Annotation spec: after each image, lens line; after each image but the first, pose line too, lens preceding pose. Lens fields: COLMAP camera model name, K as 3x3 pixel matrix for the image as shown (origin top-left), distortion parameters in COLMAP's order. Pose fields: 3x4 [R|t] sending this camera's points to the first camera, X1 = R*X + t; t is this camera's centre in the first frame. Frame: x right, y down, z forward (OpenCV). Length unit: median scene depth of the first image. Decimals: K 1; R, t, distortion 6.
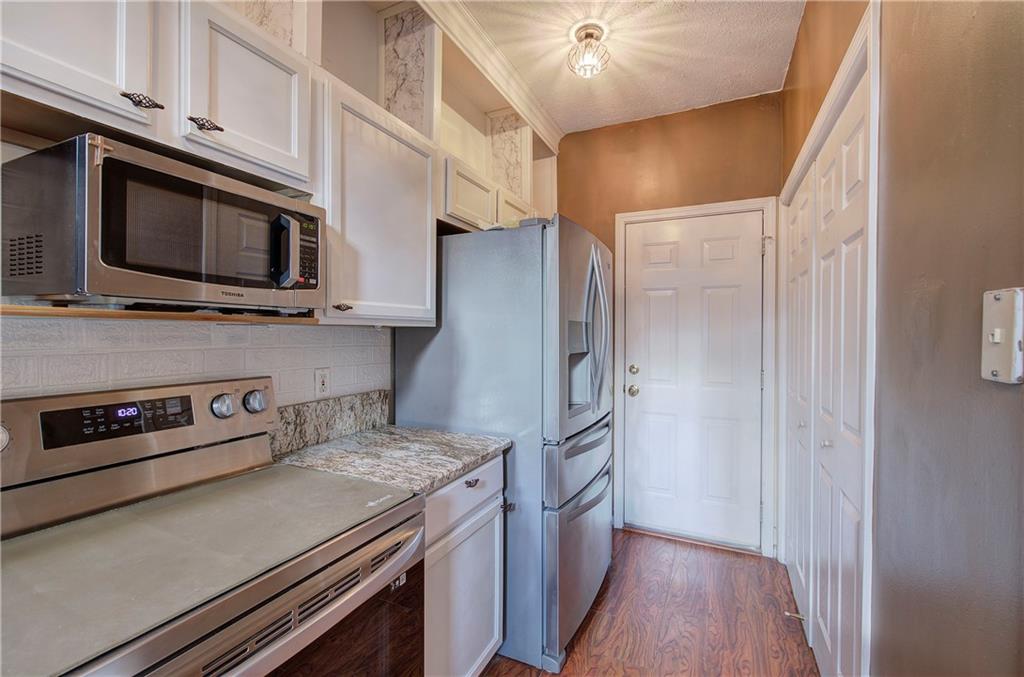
lens RADIAL K [[435.4, 0, 514.2], [0, 435.4, 337.1], [0, 0, 1]] dist [-0.003299, 0.000544]
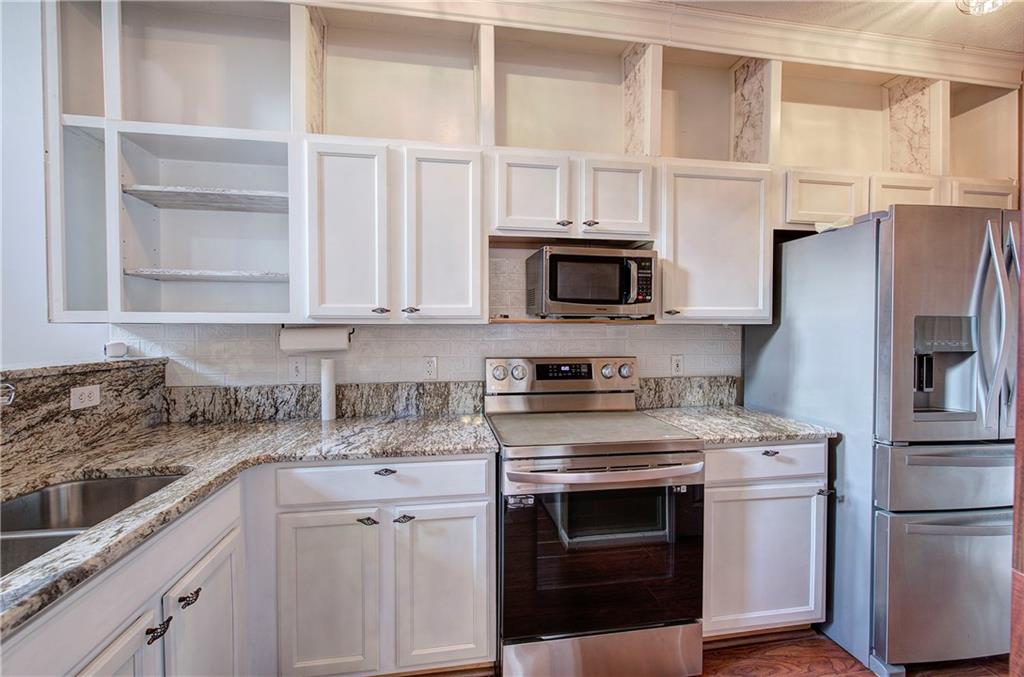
lens RADIAL K [[435.4, 0, 511.5], [0, 435.4, 338.4], [0, 0, 1]] dist [-0.003299, 0.000544]
pose [[0.564223, 0.012384, -0.825530, 0.428114], [-0.005934, 0.999922, 0.010945, 0.005995], [0.825601, -0.001276, 0.564253, -0.240227]]
